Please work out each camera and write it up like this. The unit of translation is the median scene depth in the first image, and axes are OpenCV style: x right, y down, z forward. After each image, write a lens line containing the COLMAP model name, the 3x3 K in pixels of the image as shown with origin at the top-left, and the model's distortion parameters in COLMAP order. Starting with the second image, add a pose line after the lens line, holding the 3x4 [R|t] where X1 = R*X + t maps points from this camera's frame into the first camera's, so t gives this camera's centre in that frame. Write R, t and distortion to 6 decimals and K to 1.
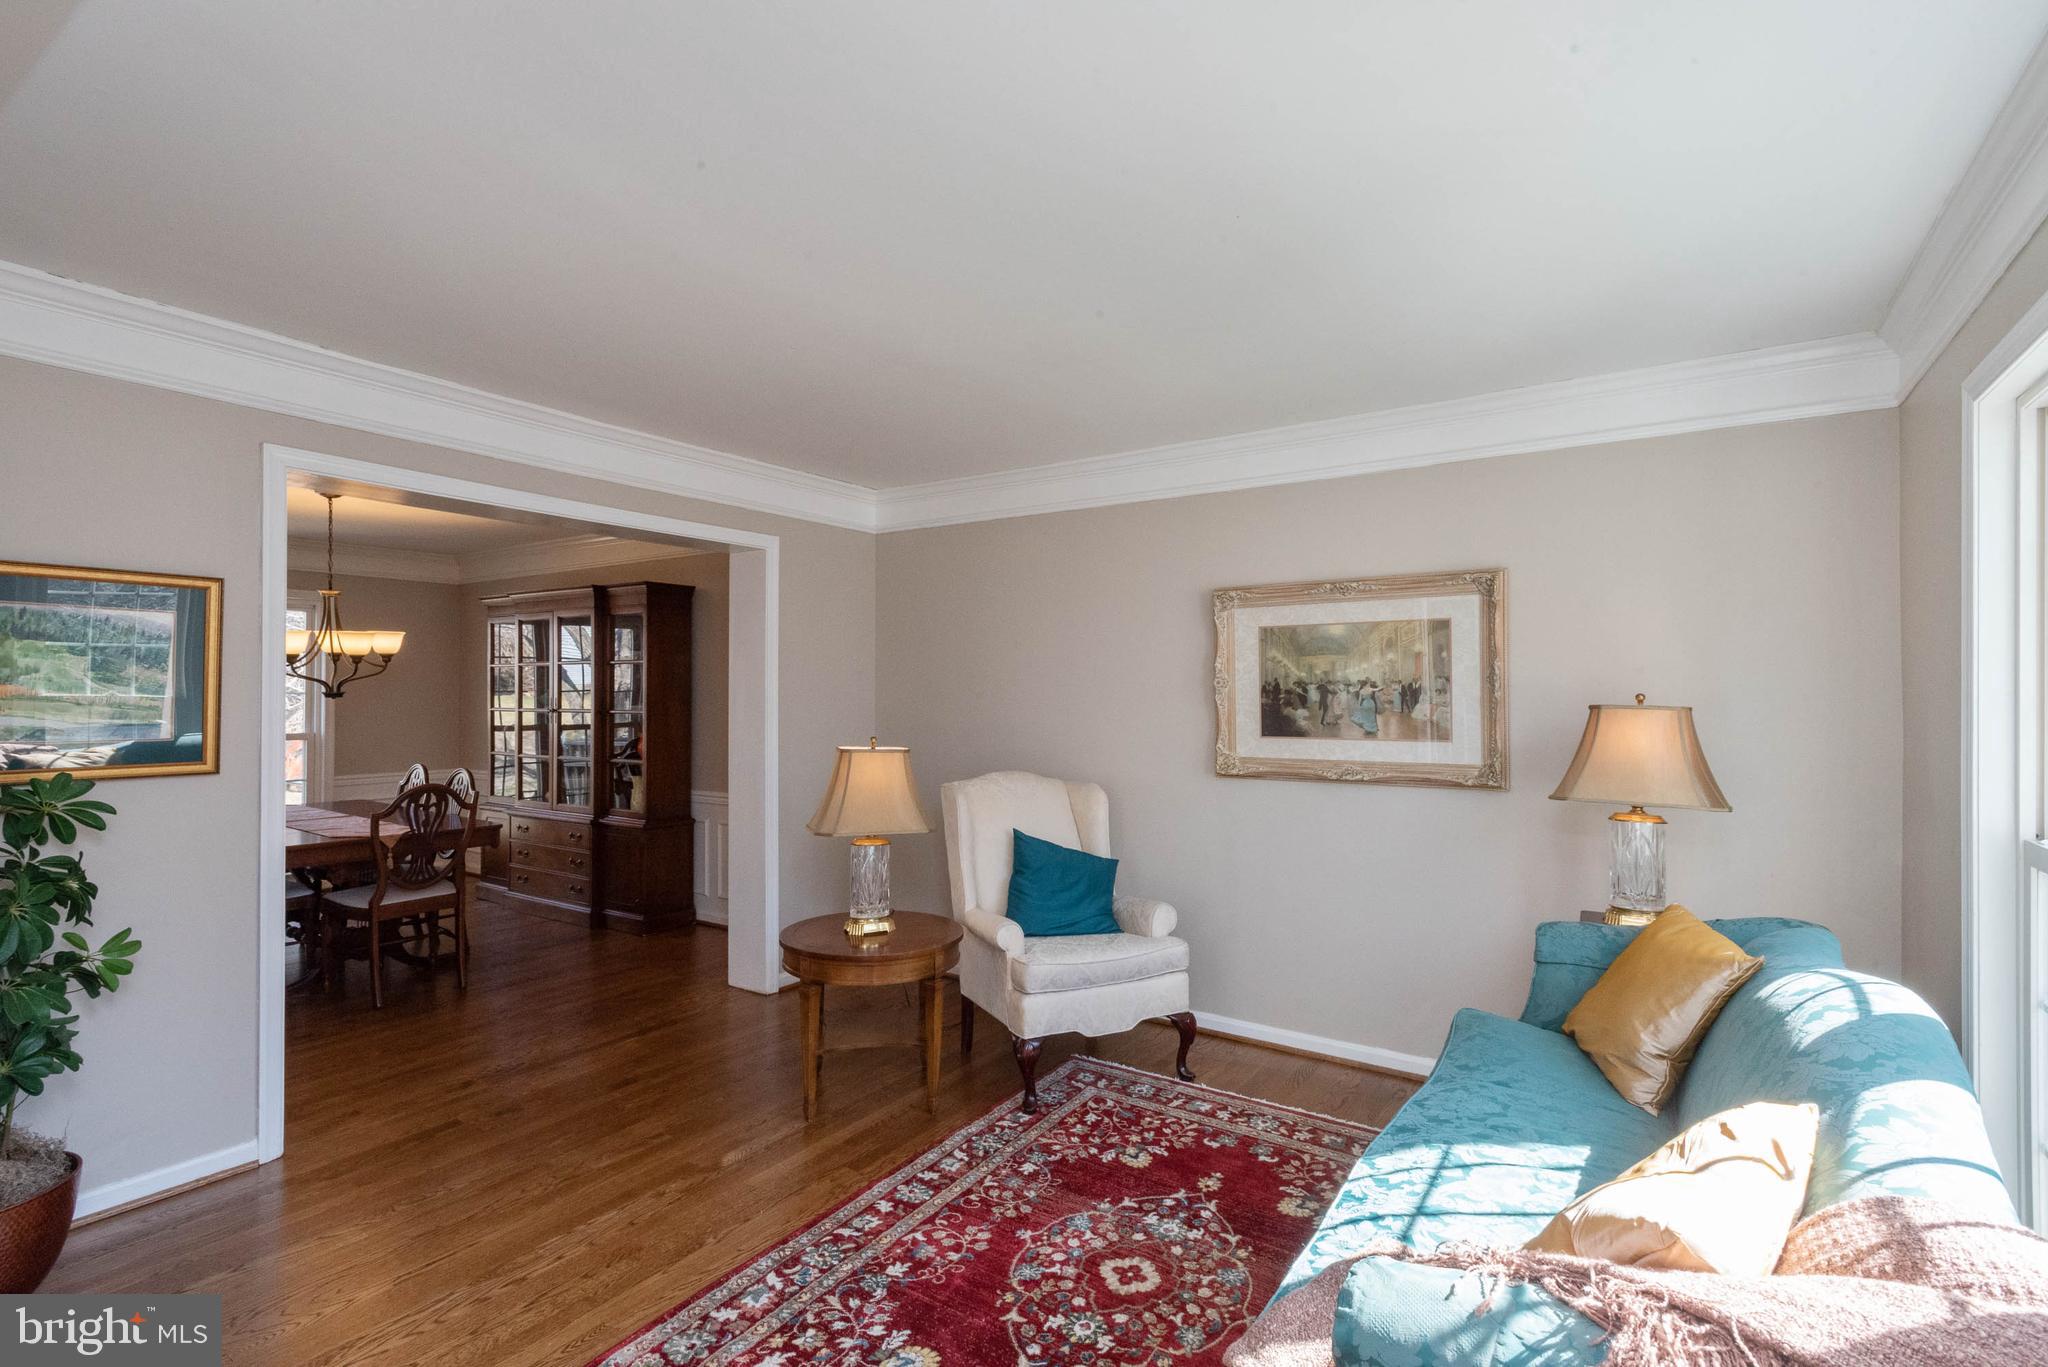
lens RADIAL K [[970.1, 0, 1015.0], [0, 970.1, 688.9], [0, 0, 1]] dist [0.024698, -0.004586]
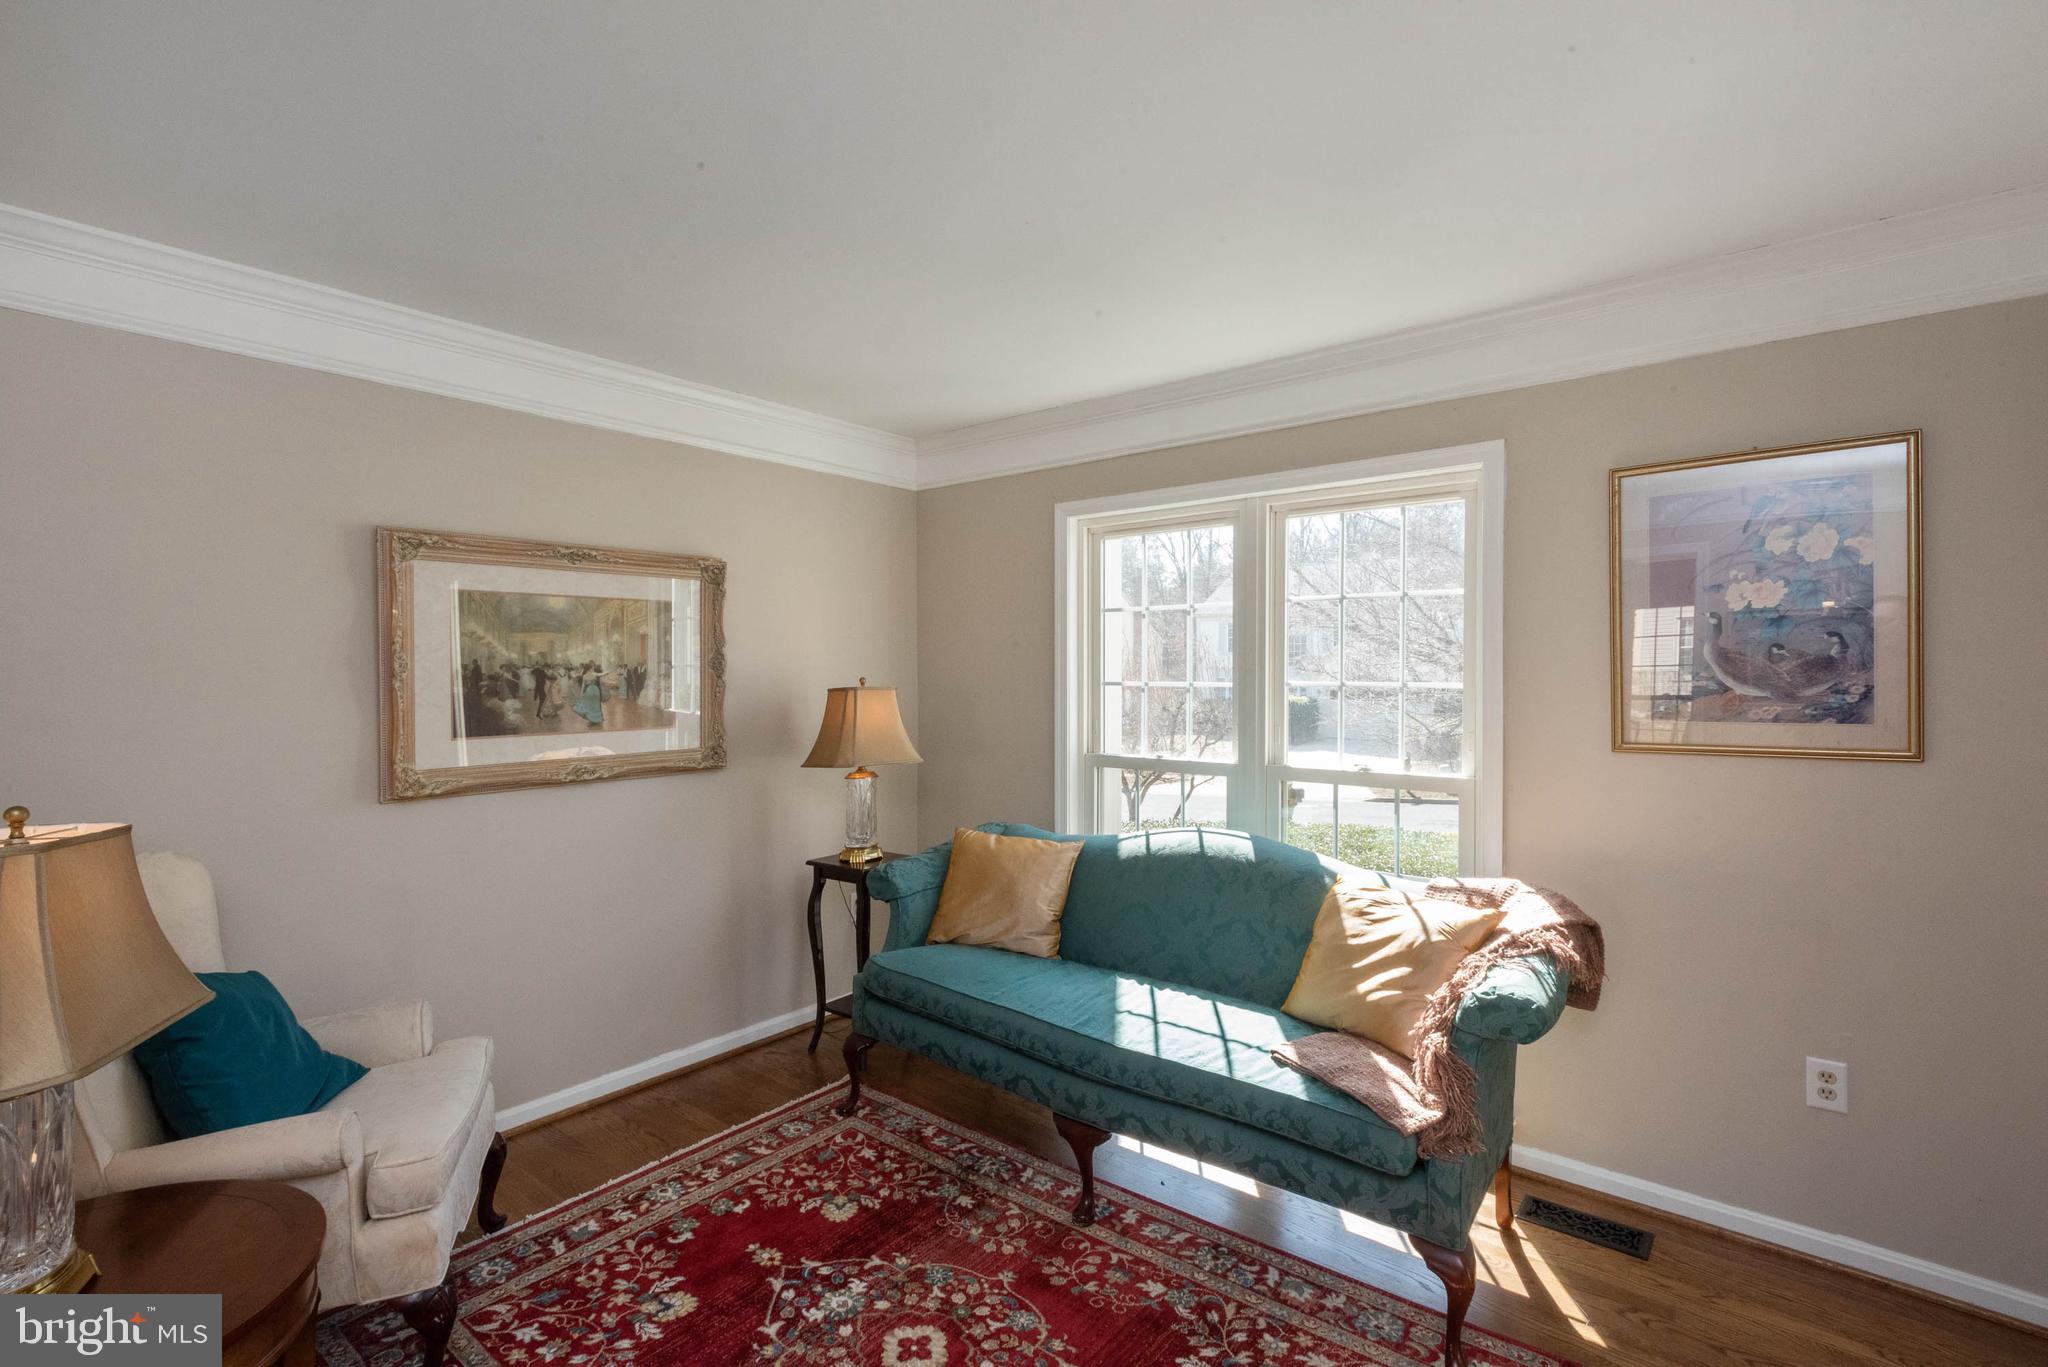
lens RADIAL K [[970.1, 0, 1021.7], [0, 970.1, 686.0], [0, 0, 1]] dist [0.024698, -0.004586]
pose [[0.079560, -0.016471, 0.996694, -0.493063], [-0.000924, 0.999862, 0.016598, -0.003879], [-0.996830, -0.002242, 0.079534, 0.561292]]
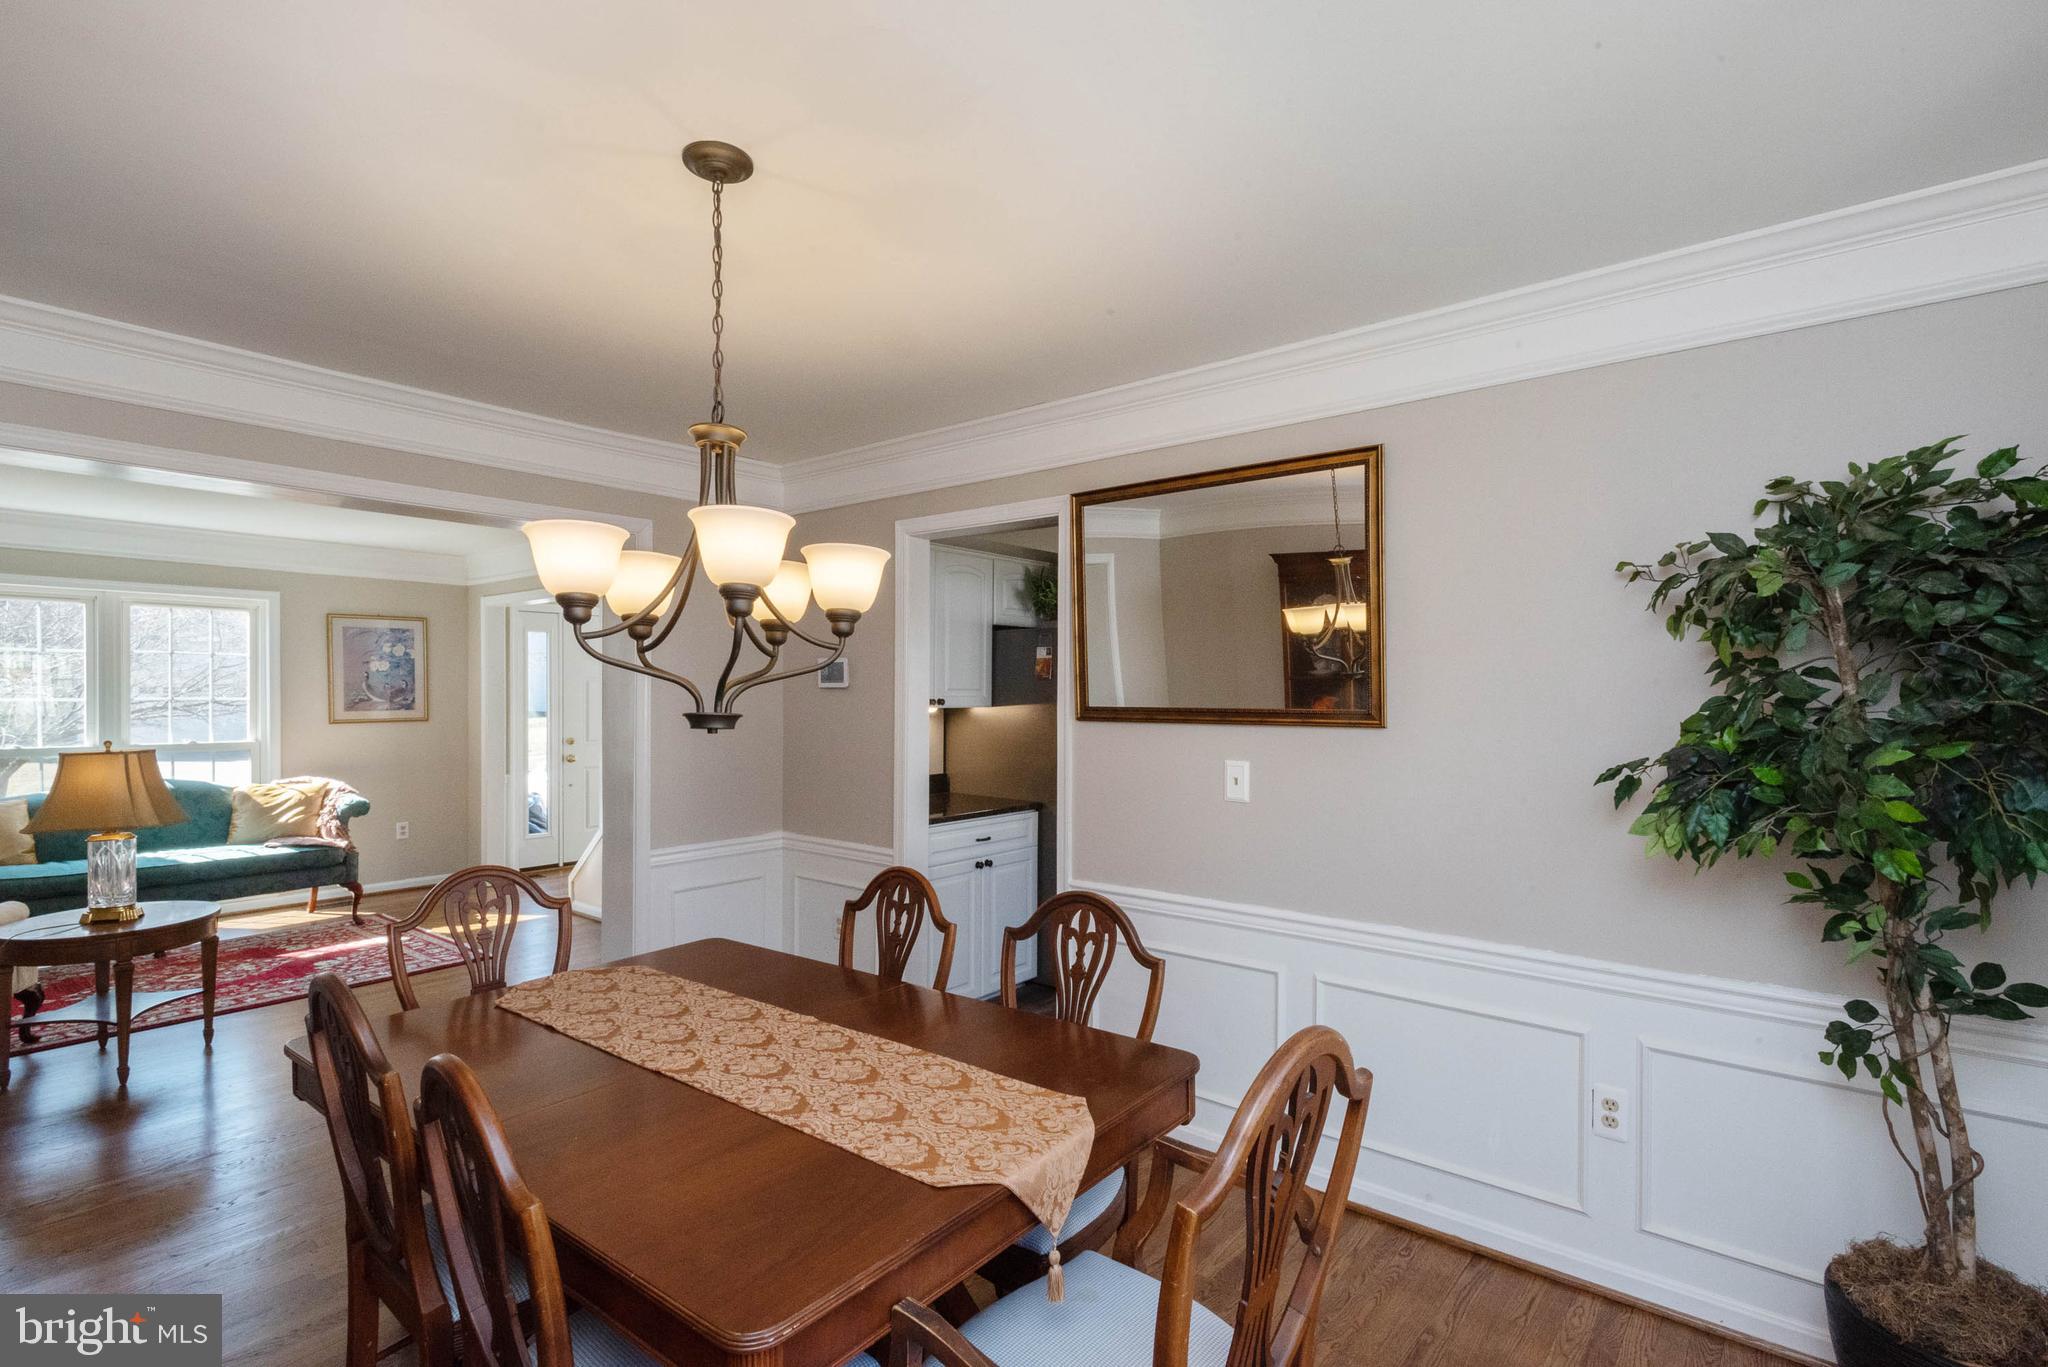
lens RADIAL K [[970.1, 0, 1031.4], [0, 970.1, 693.4], [0, 0, 1]] dist [0.024698, -0.004586]
pose [[-0.995961, -0.011661, 0.089026, -2.700144], [-0.011621, 0.999932, 0.000976, -0.049763], [-0.089031, -0.000063, -0.996029, 4.654635]]
